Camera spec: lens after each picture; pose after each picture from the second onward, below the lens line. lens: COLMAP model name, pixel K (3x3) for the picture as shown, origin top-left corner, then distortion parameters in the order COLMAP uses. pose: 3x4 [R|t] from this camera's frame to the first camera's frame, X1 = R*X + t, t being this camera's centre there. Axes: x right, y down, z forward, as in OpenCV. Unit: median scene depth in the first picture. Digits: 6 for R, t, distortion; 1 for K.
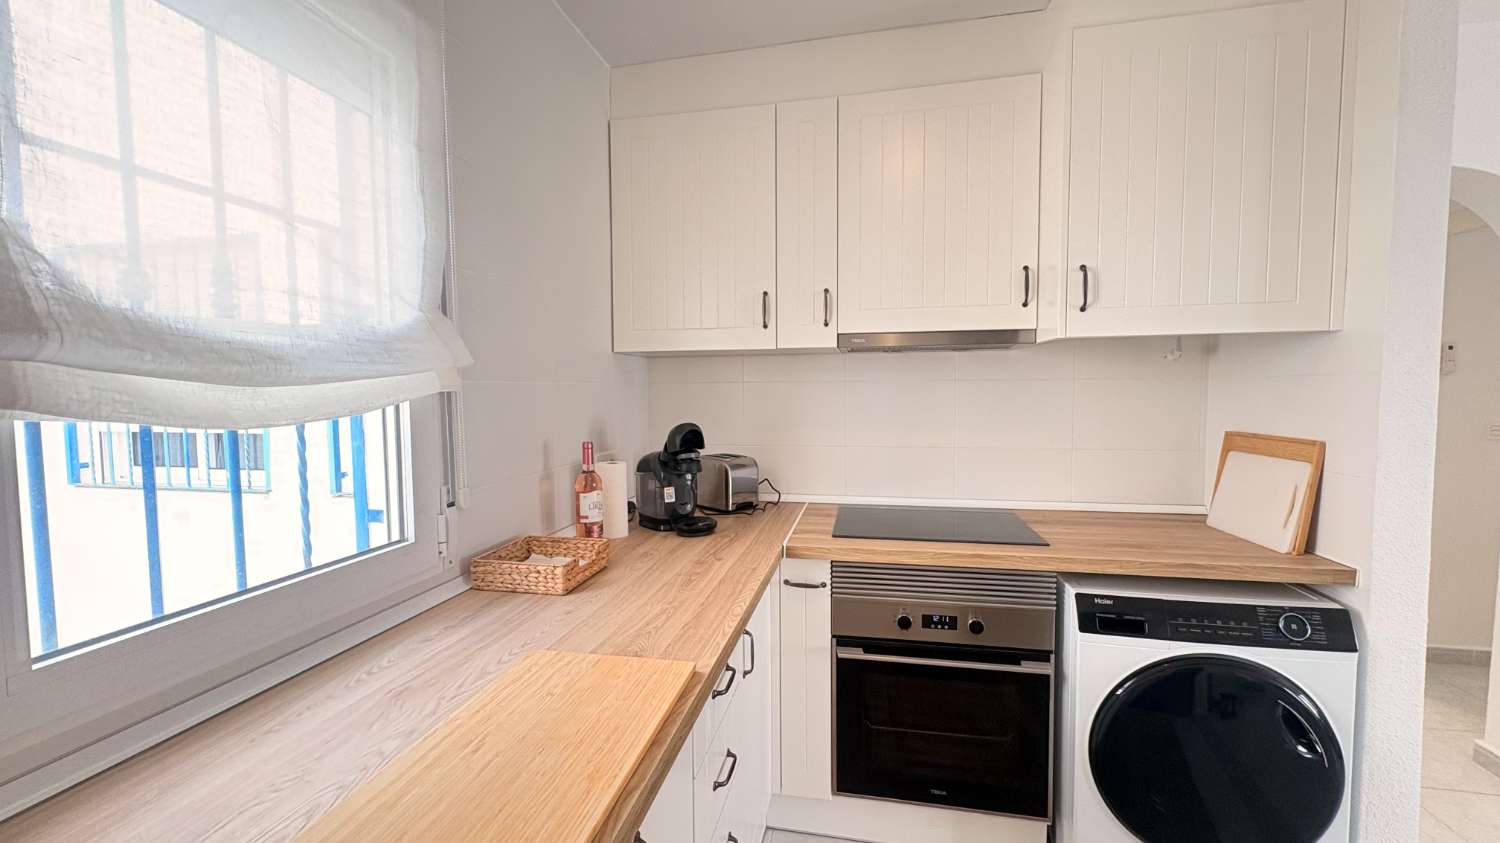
lens RADIAL K [[597.4, 0, 748.7], [0, 597.4, 421.4], [0, 0, 1]] dist [0.000233, 0.000263]
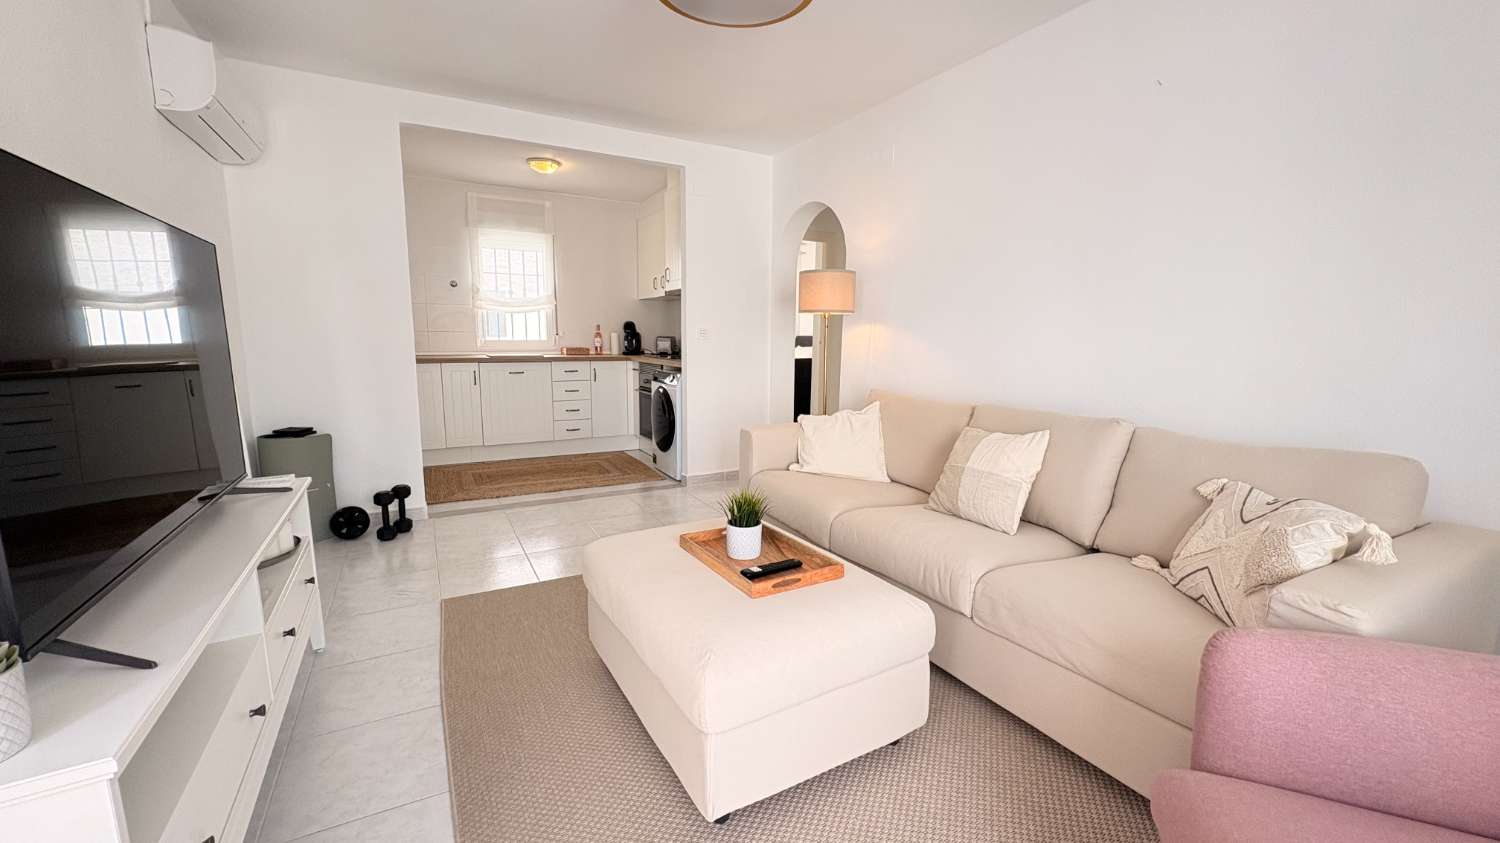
lens RADIAL K [[597.4, 0, 748.7], [0, 597.4, 421.4], [0, 0, 1]] dist [0.000233, 0.000263]
pose [[0.644946, 0.122748, -0.754306, 3.099772], [-0.057724, 0.992022, 0.112075, 0.161128], [0.762045, -0.028741, 0.646886, -0.663169]]
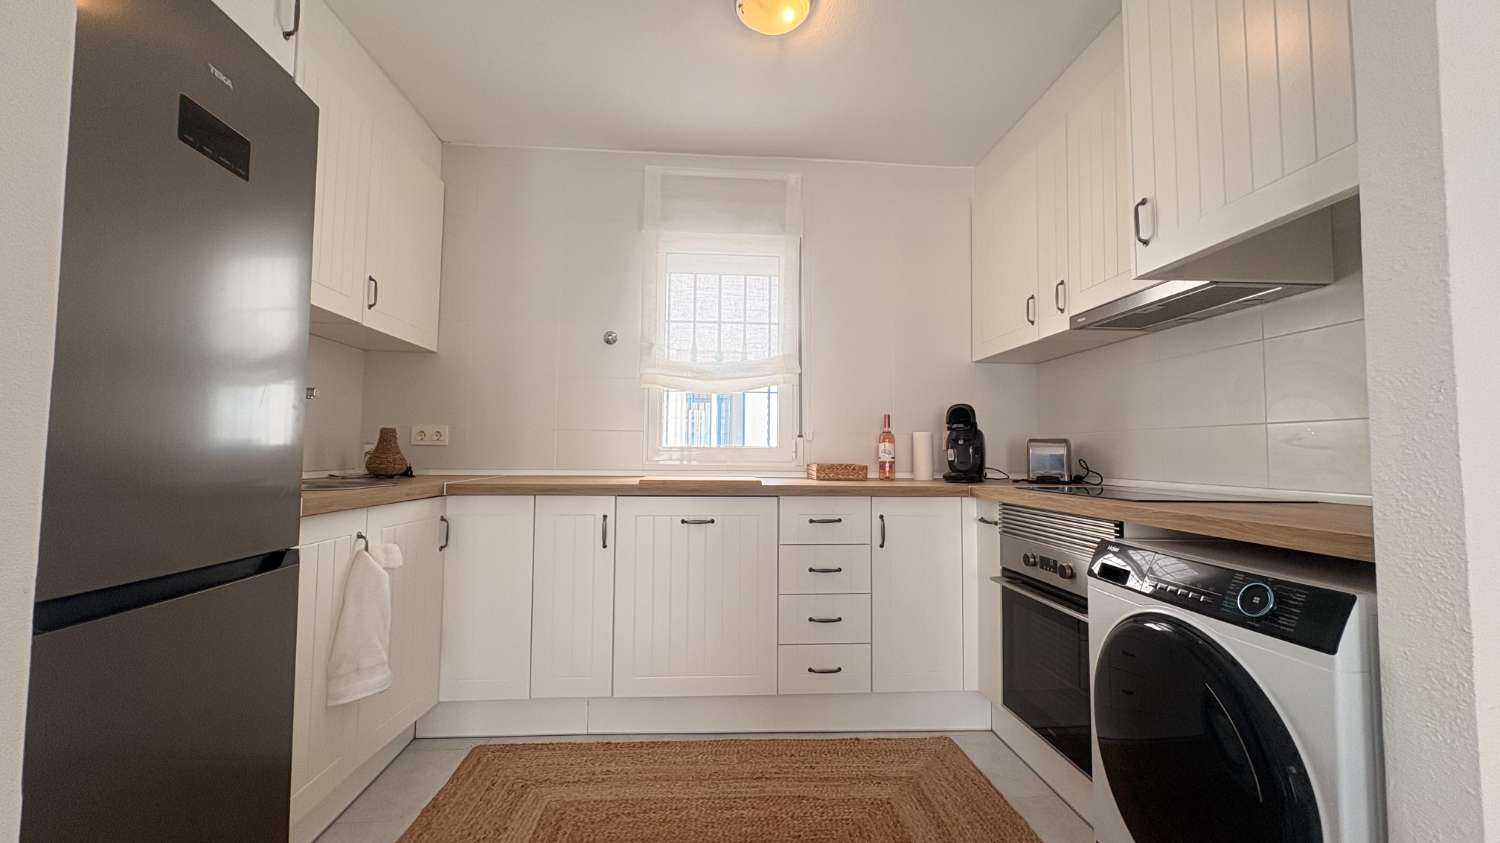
lens RADIAL K [[597.4, 0, 748.7], [0, 597.4, 421.4], [0, 0, 1]] dist [0.000233, 0.000263]
pose [[0.267425, -0.040932, -0.962709, 1.248083], [-0.066101, 0.995965, -0.060708, 0.182372], [0.961309, 0.079870, 0.263640, 0.174458]]
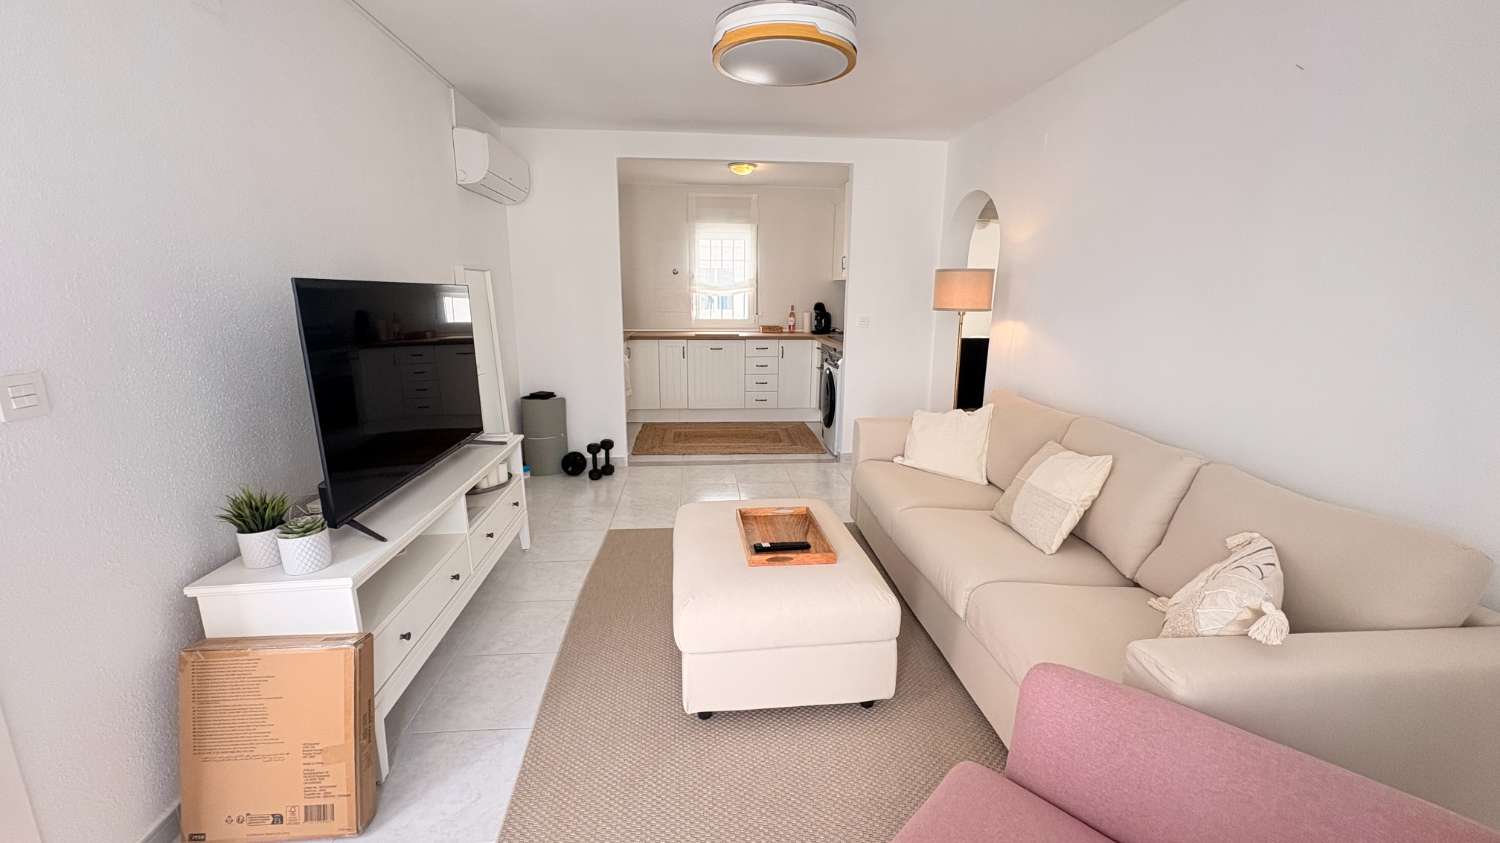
lens RADIAL K [[597.4, 0, 748.7], [0, 597.4, 421.4], [0, 0, 1]] dist [0.000233, 0.000263]
pose [[0.279544, 0.213106, -0.936184, 3.496534], [-0.064975, 0.977021, 0.203000, 0.009636], [0.957932, 0.004082, 0.286966, -0.421948]]
